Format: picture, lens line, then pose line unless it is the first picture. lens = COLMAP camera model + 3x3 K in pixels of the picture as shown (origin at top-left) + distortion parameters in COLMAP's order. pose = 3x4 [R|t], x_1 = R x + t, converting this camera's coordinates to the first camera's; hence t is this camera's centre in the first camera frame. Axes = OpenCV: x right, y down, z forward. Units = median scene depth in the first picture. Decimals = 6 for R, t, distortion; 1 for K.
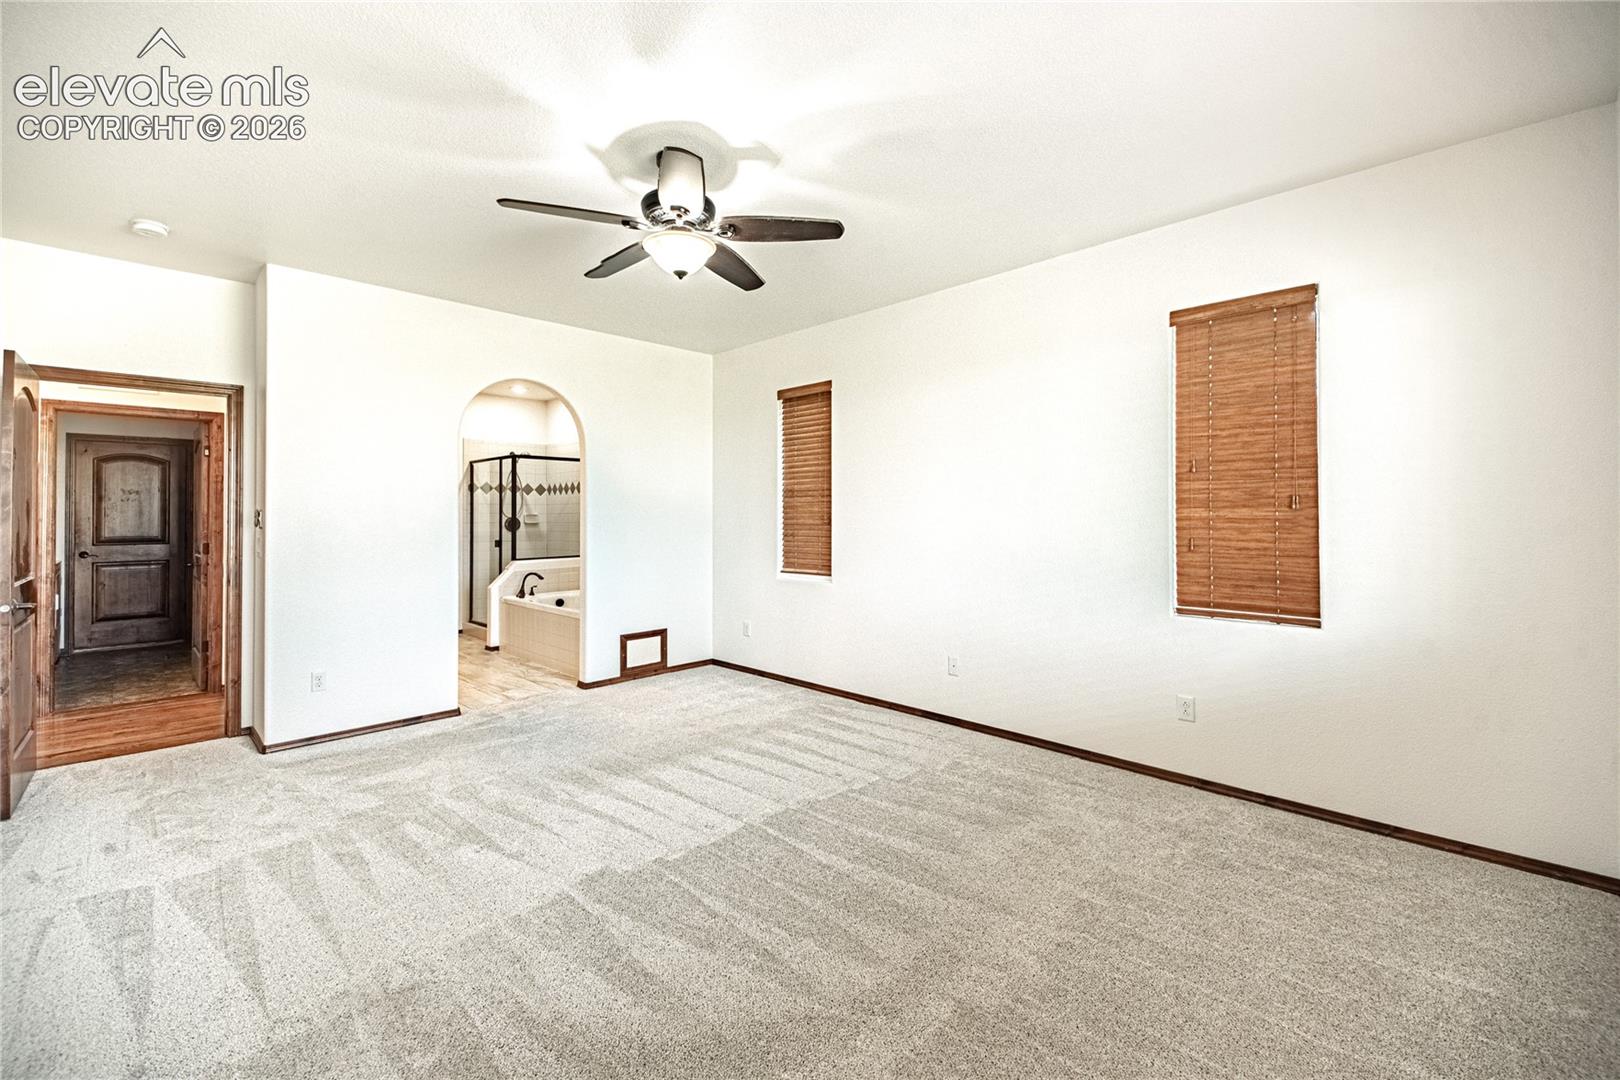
lens RADIAL K [[674.3, 0, 796.8], [0, 674.3, 503.4], [0, 0, 1]] dist [0.014224, -0.007382]
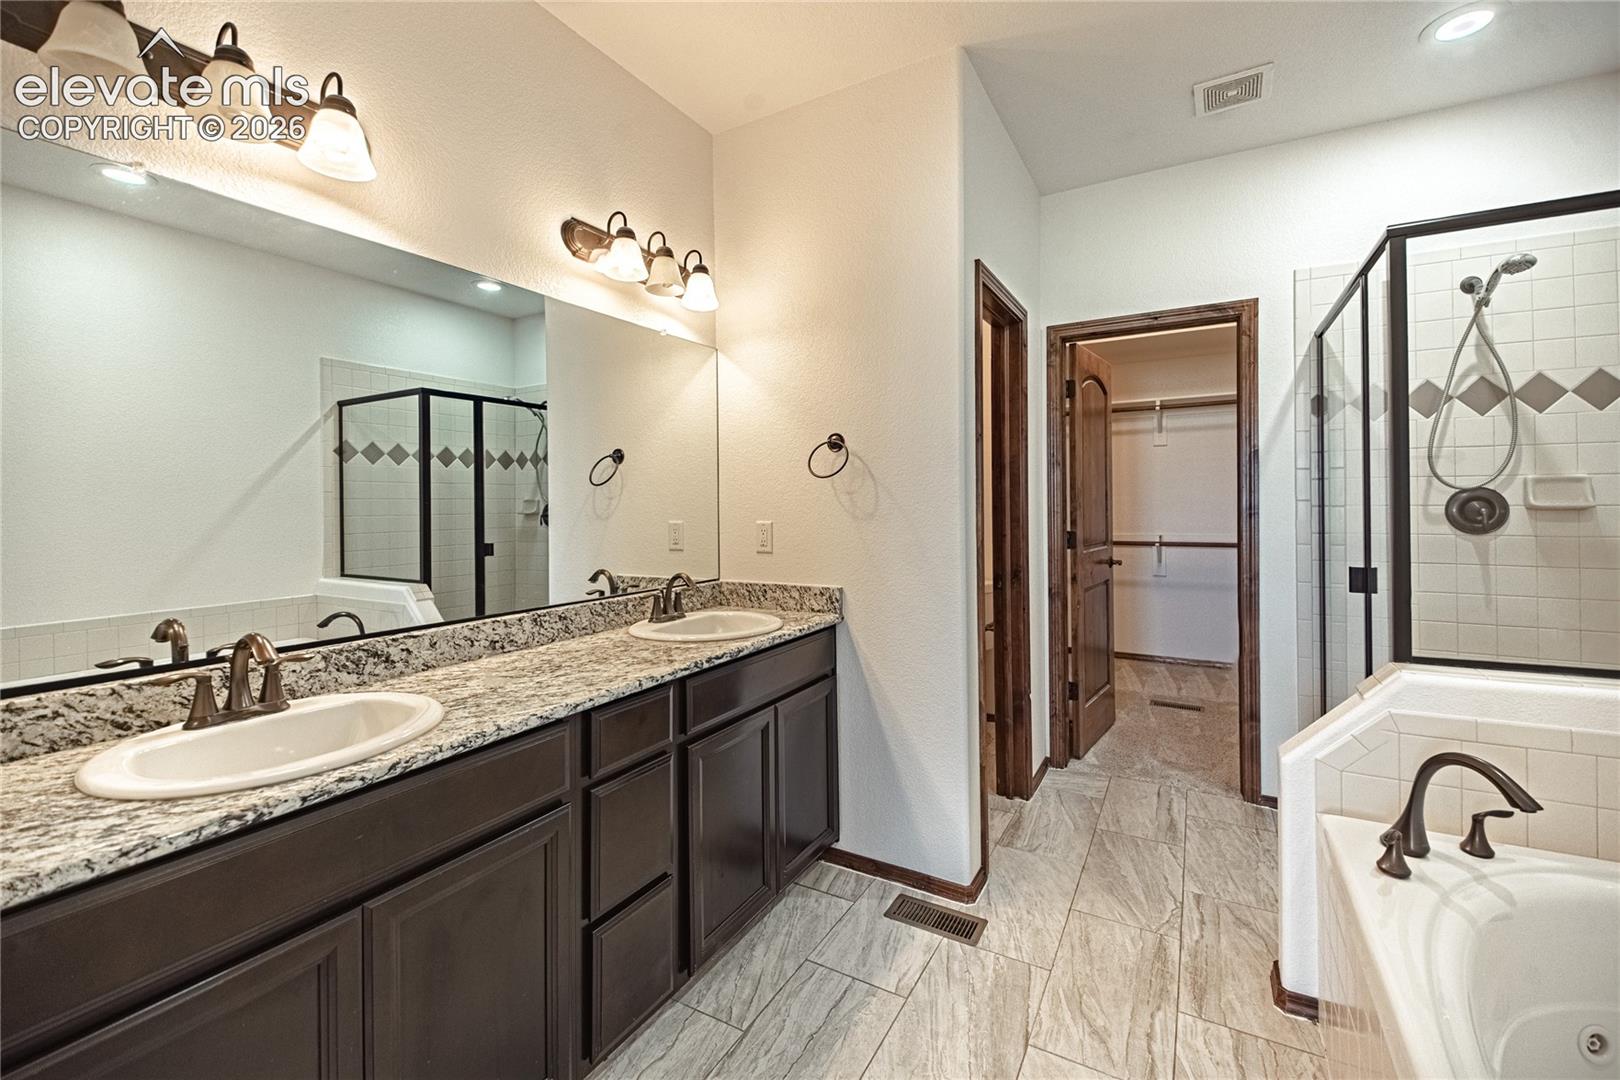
lens RADIAL K [[674.3, 0, 802.8], [0, 674.3, 494.6], [0, 0, 1]] dist [0.014224, -0.007382]
pose [[0.260077, -0.014156, -0.965484, -0.249200], [0.032047, 0.999468, -0.006022, 0.019790], [0.965056, -0.029374, 0.260392, 0.767090]]
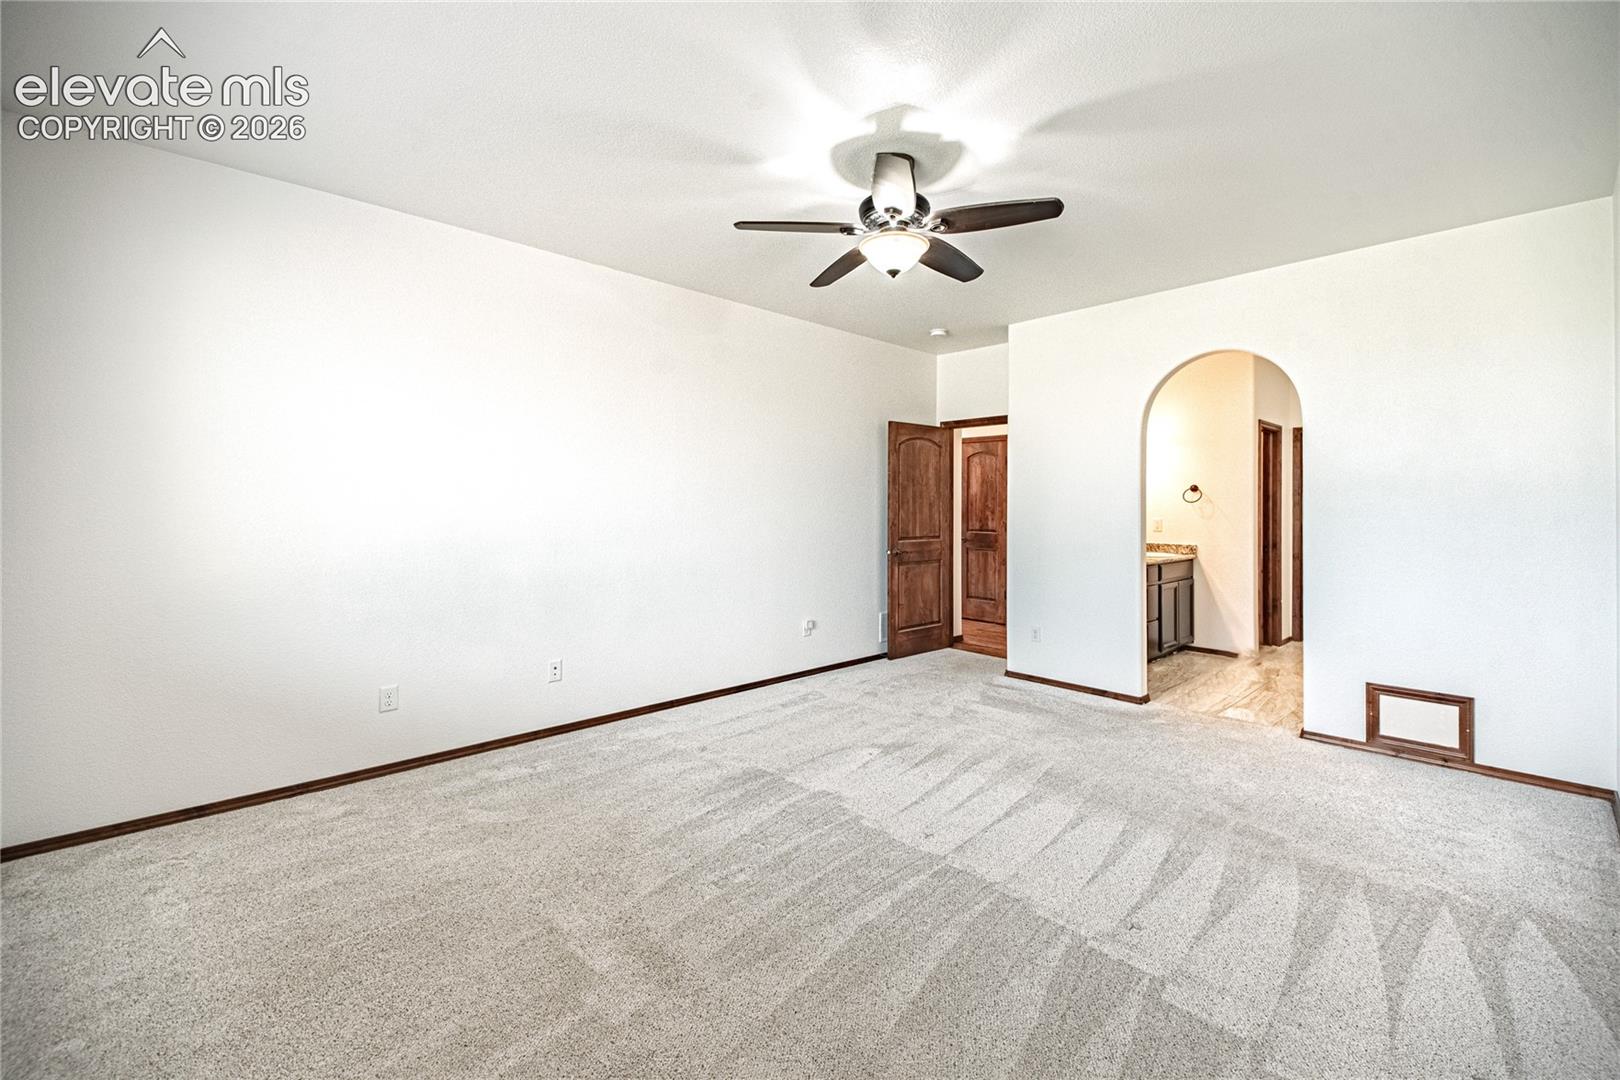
lens RADIAL K [[674.3, 0, 831.3], [0, 674.3, 493.4], [0, 0, 1]] dist [0.014224, -0.007382]
pose [[-0.011275, -0.016020, -0.999808, 0.356645], [0.013280, 0.999781, -0.016170, 0.005816], [0.999848, -0.013460, -0.011060, 0.380613]]
